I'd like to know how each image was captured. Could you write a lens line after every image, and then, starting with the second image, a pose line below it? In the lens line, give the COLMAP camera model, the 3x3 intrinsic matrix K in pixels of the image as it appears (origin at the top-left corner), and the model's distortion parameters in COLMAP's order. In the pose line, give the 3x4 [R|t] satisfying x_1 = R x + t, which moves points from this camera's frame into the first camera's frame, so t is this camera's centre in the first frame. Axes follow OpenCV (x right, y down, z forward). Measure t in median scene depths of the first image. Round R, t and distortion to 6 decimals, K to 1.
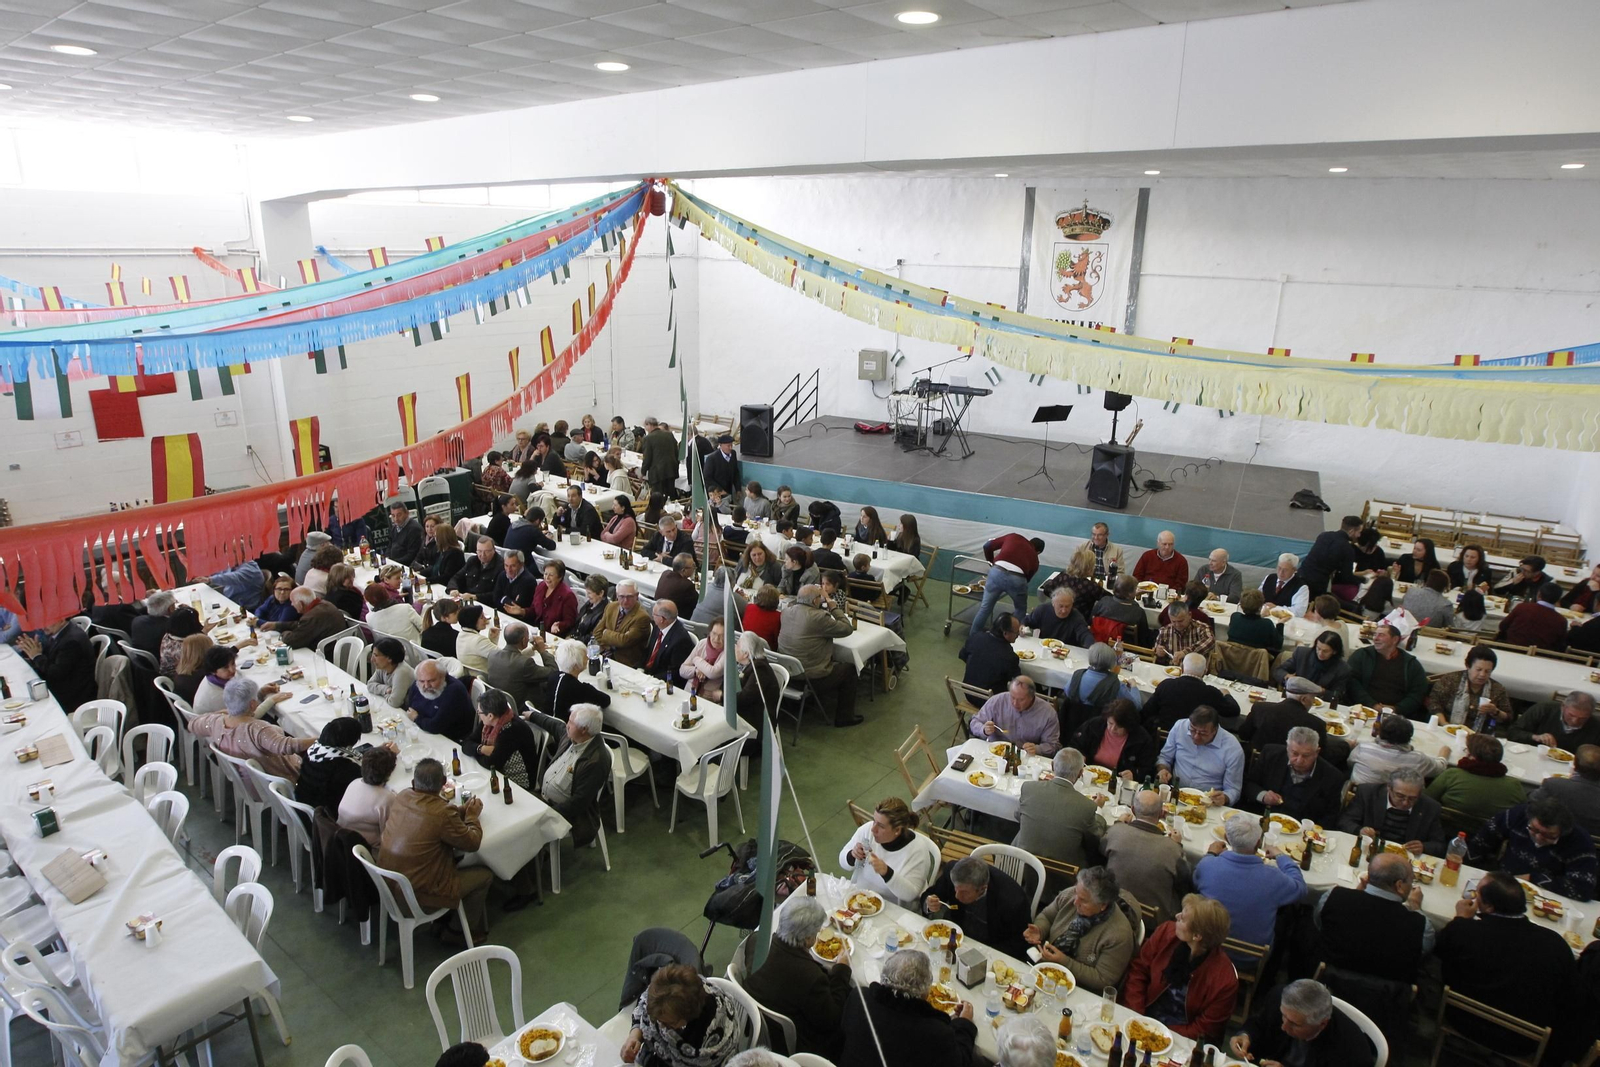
lens RADIAL K [[970.4, 0, 798.7], [0, 970.4, 539.1], [0, 0, 1]] dist [-0.073140, 0.043609]
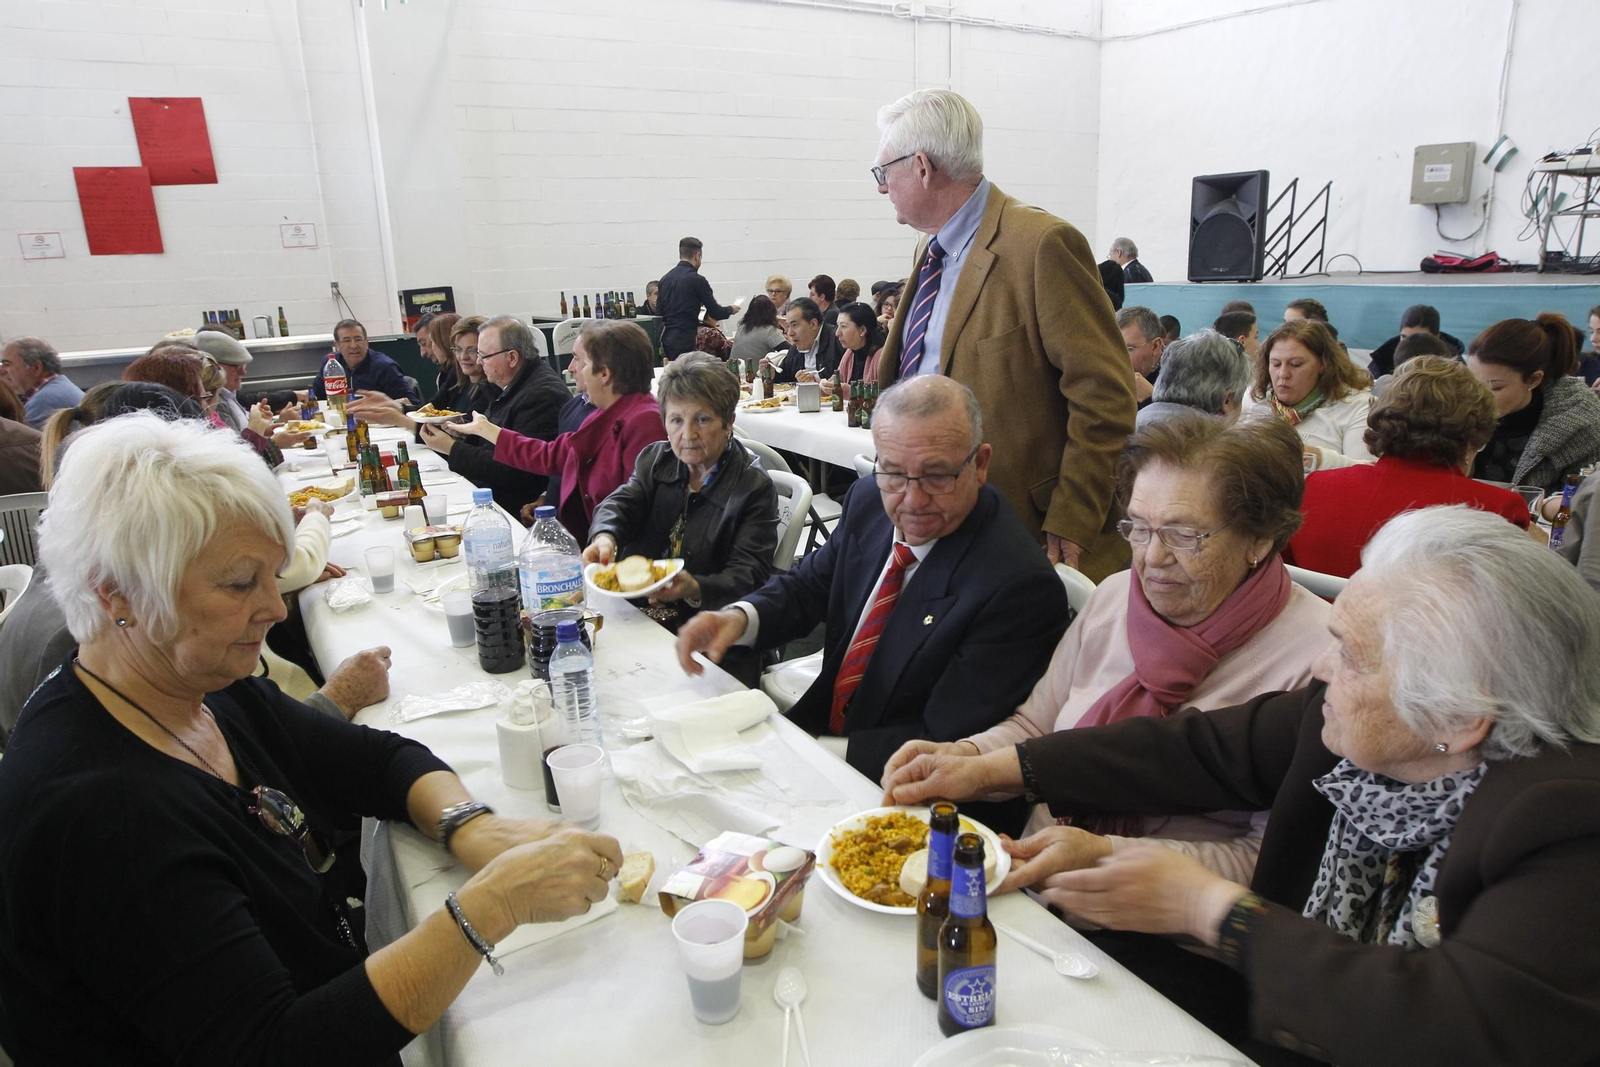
lens RADIAL K [[970.4, 0, 798.7], [0, 970.4, 539.1], [0, 0, 1]] dist [-0.073140, 0.043609]
pose [[0.926830, 0.035714, -0.373778, -0.058609], [-0.054539, 0.997714, -0.039907, 0.067964], [0.371498, 0.057373, 0.926659, 0.499784]]
